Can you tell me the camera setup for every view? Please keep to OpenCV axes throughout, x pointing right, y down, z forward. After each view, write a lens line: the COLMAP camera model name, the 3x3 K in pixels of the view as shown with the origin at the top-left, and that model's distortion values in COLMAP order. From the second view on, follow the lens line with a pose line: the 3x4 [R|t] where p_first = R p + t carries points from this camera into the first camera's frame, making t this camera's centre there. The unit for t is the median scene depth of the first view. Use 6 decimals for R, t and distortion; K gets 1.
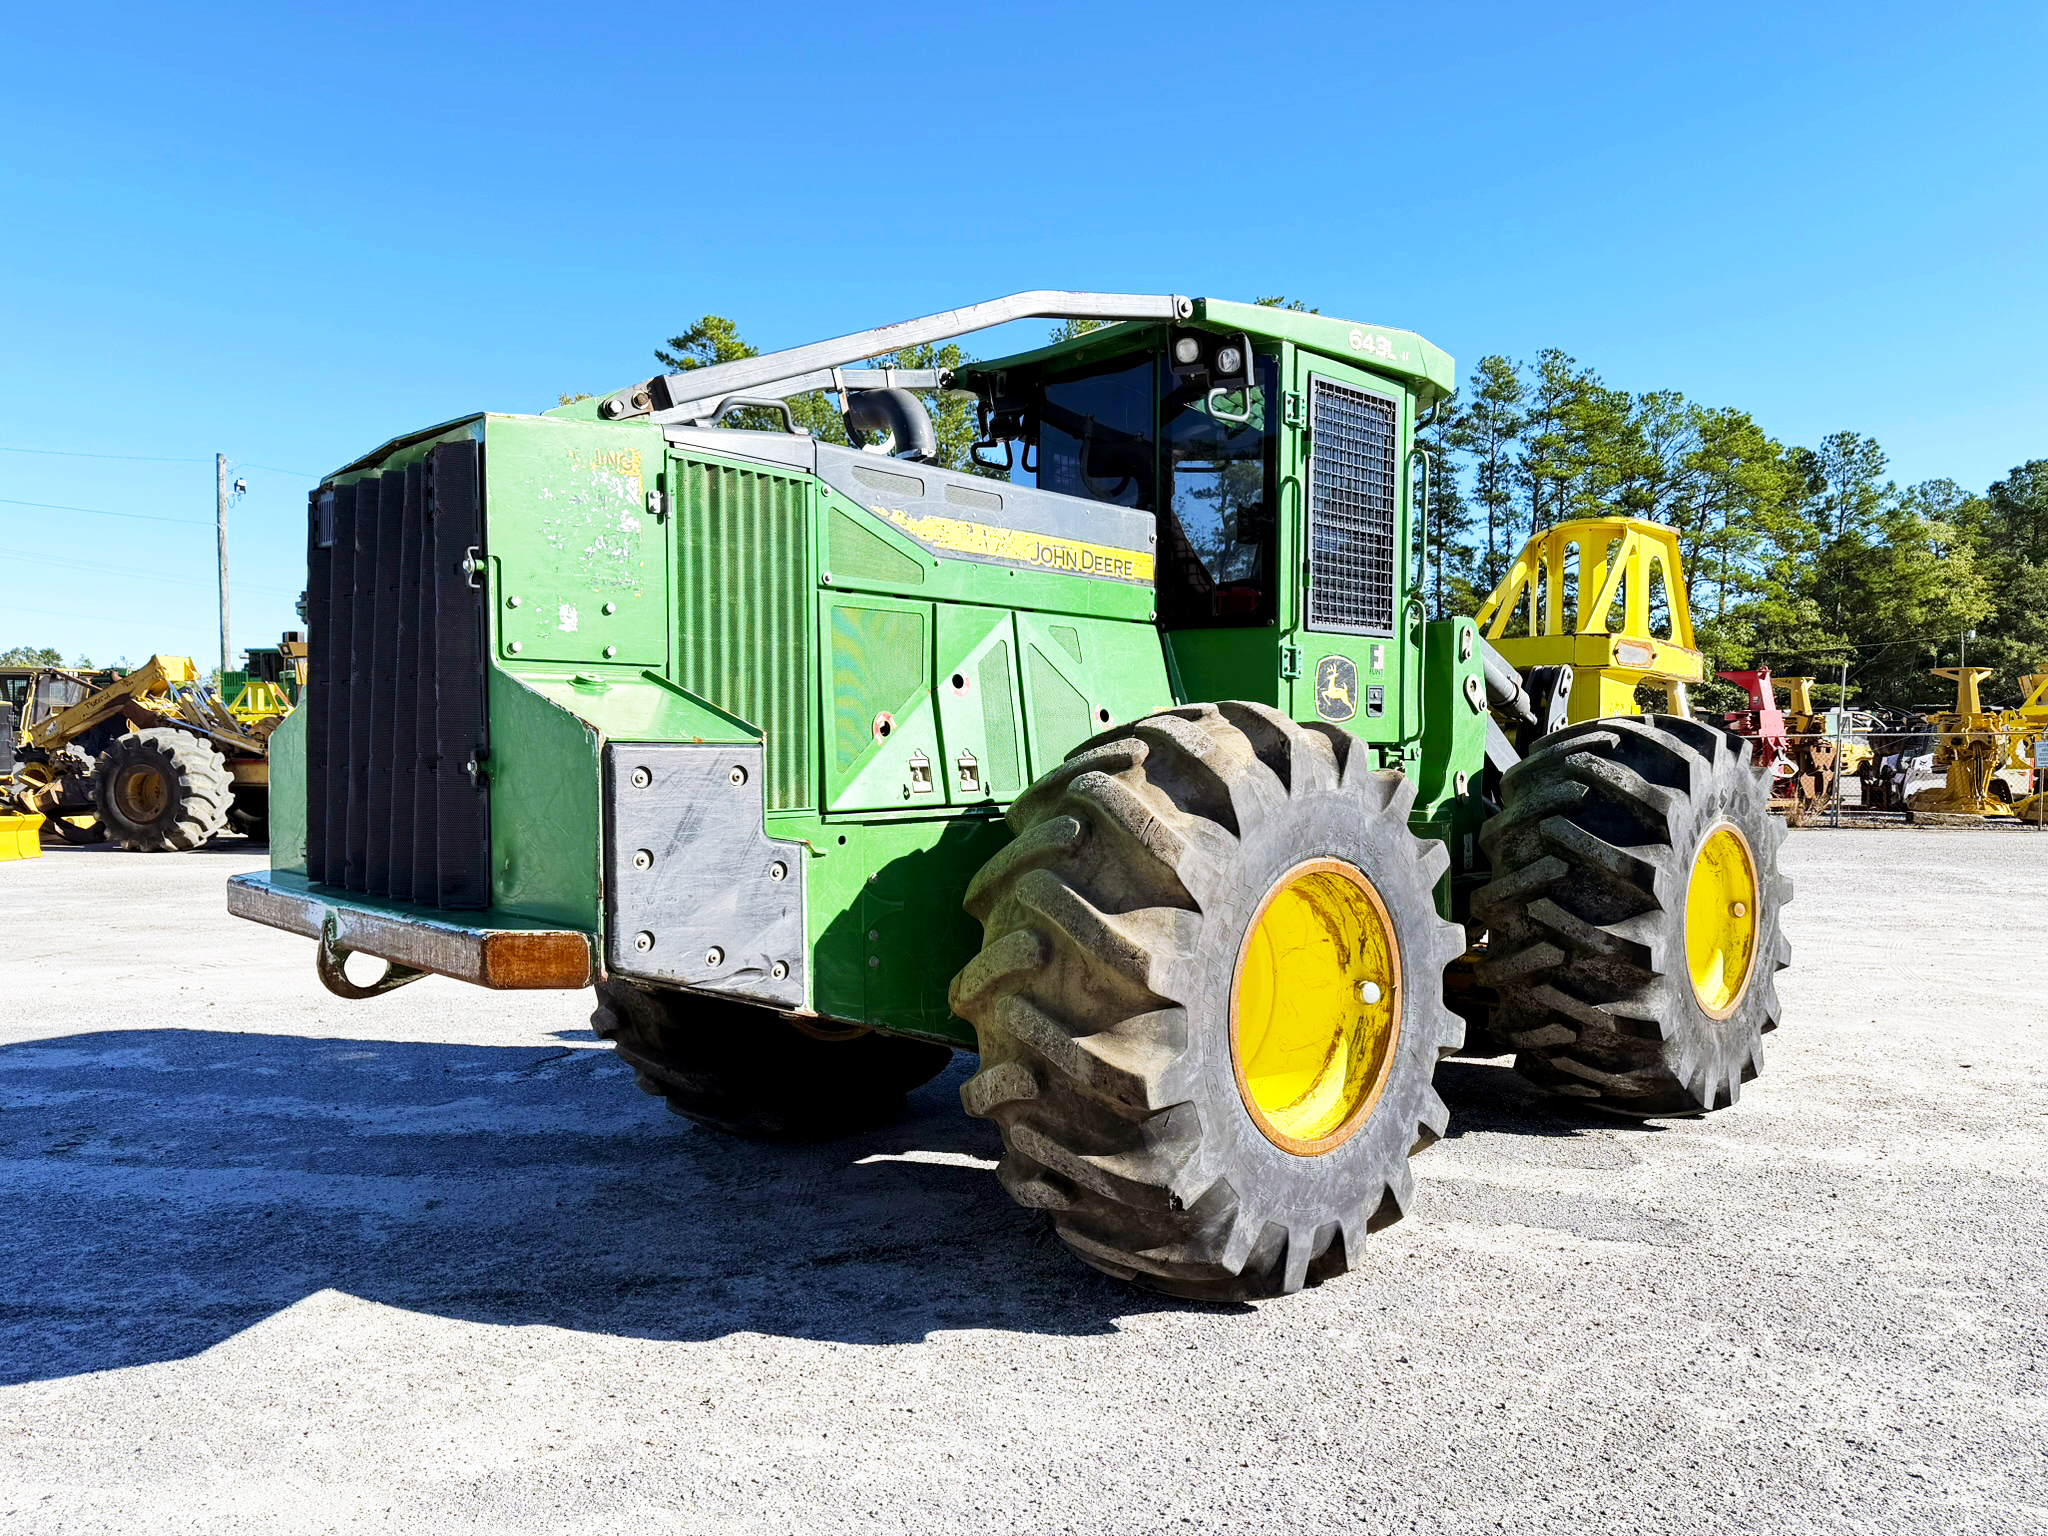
lens RADIAL K [[1417.5, 0, 1022.5], [0, 1417.5, 773.3], [0, 0, 1]] dist [0.163059, -0.294583]
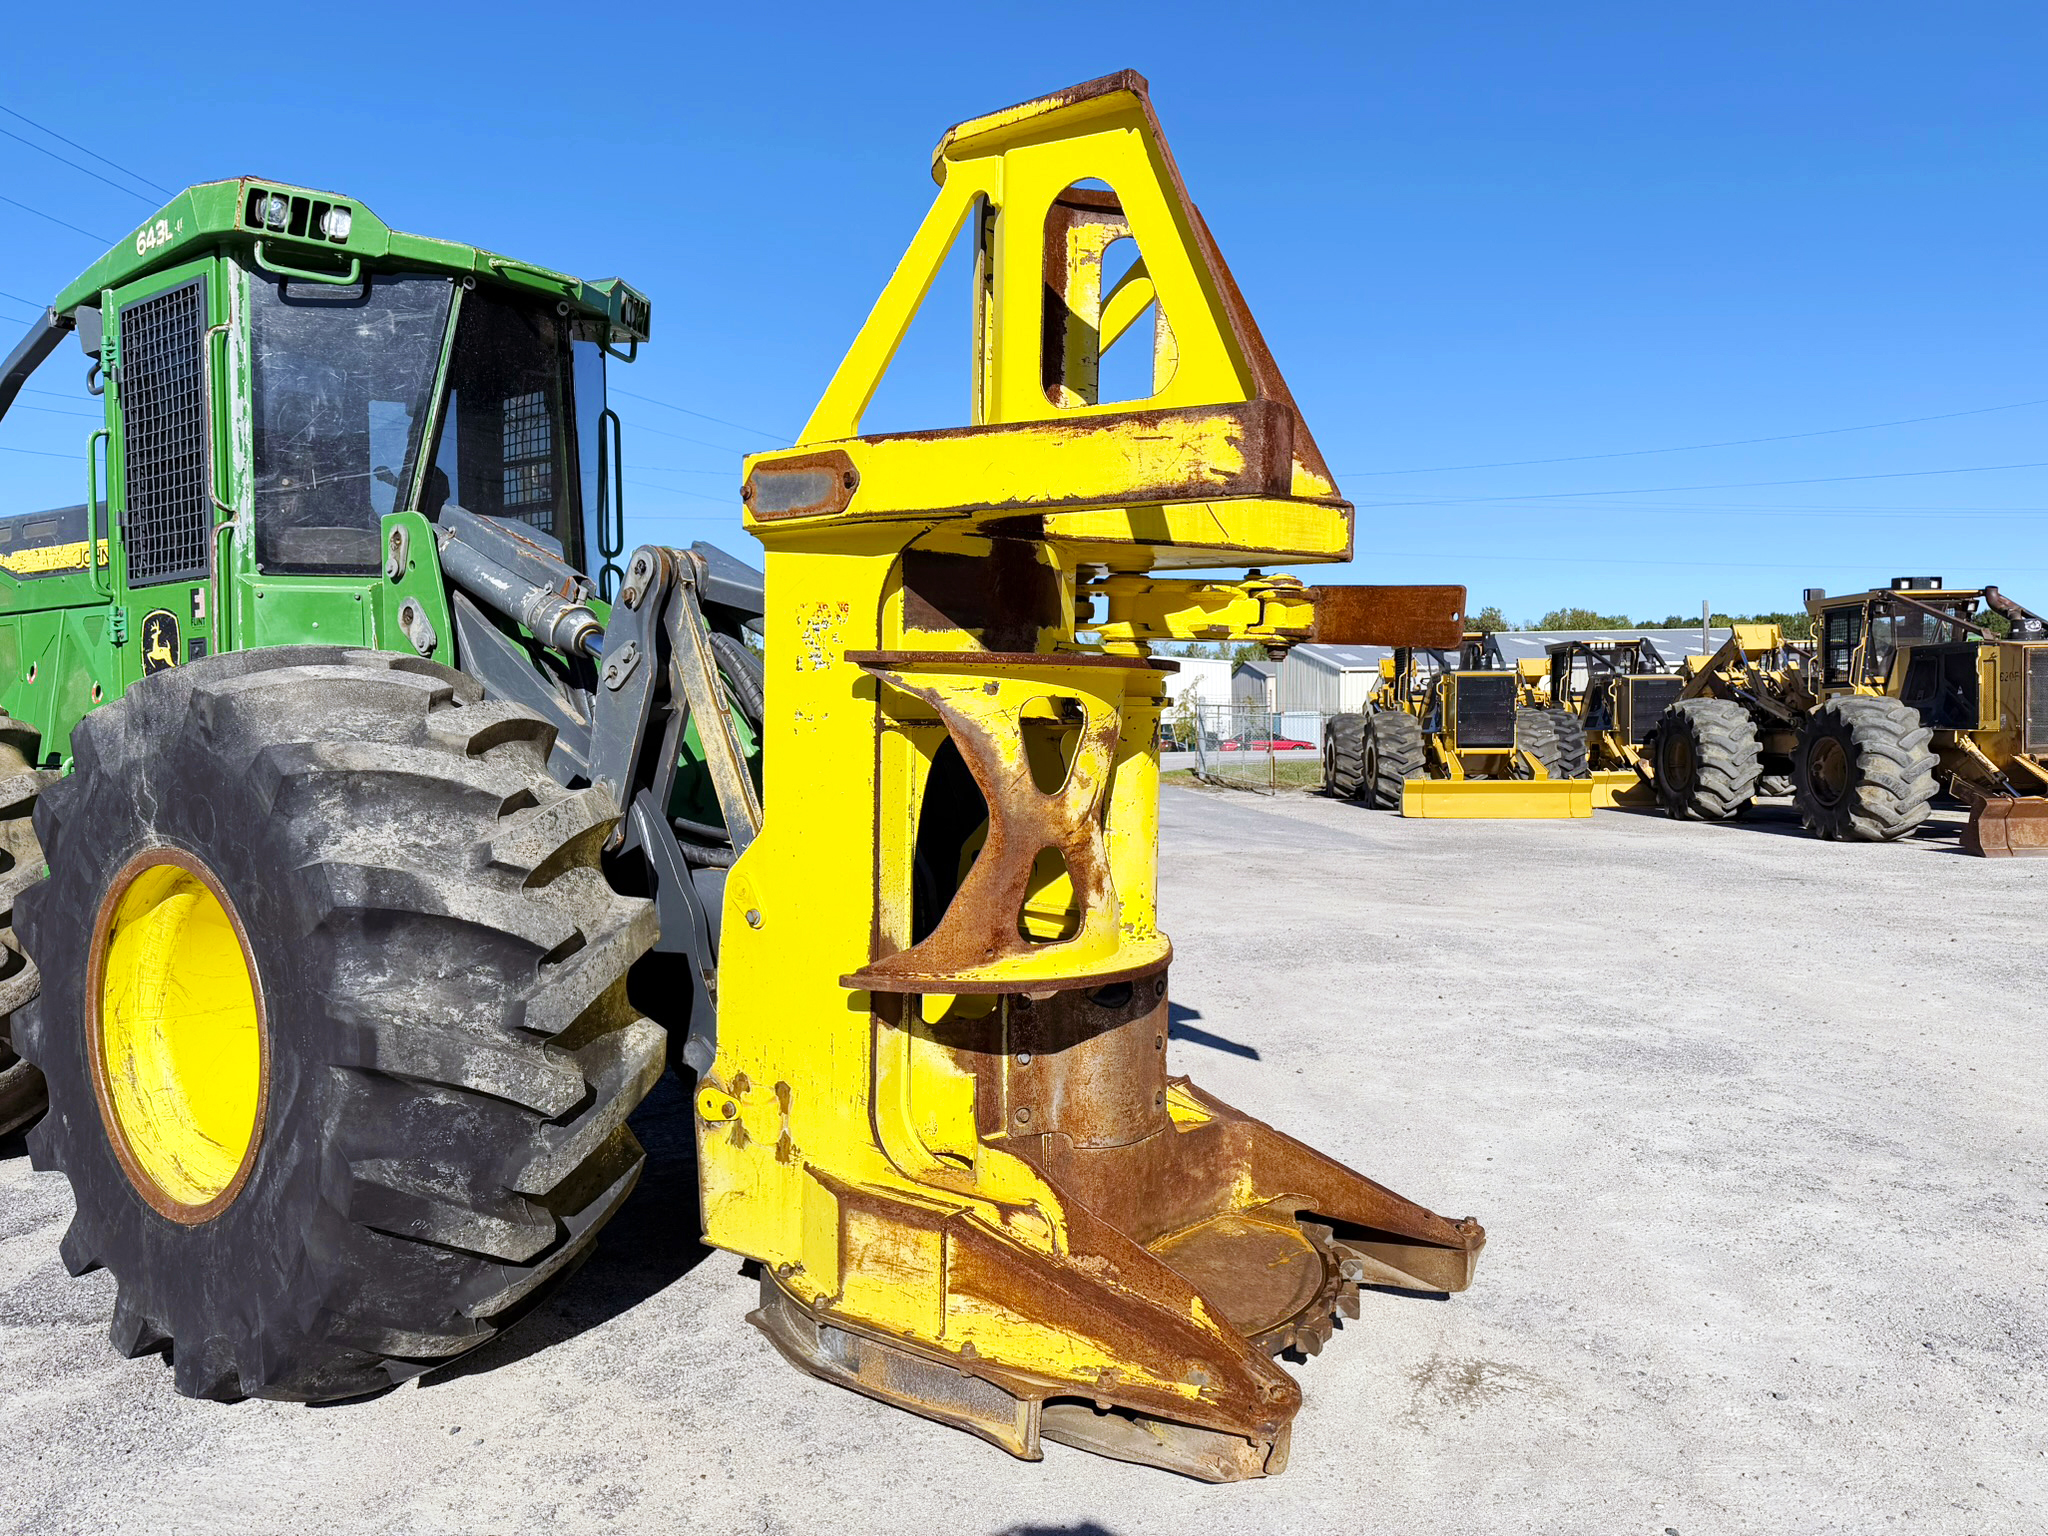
lens RADIAL K [[1430.4, 0, 1024.0], [0, 1430.4, 768.0], [0, 0, 1]] dist [0.081213, -0.124355]
pose [[0.183662, 0.025144, -0.982668, 1.165358], [-0.007478, 0.999680, 0.024181, -0.011732], [0.982961, 0.002907, 0.183791, 1.336573]]
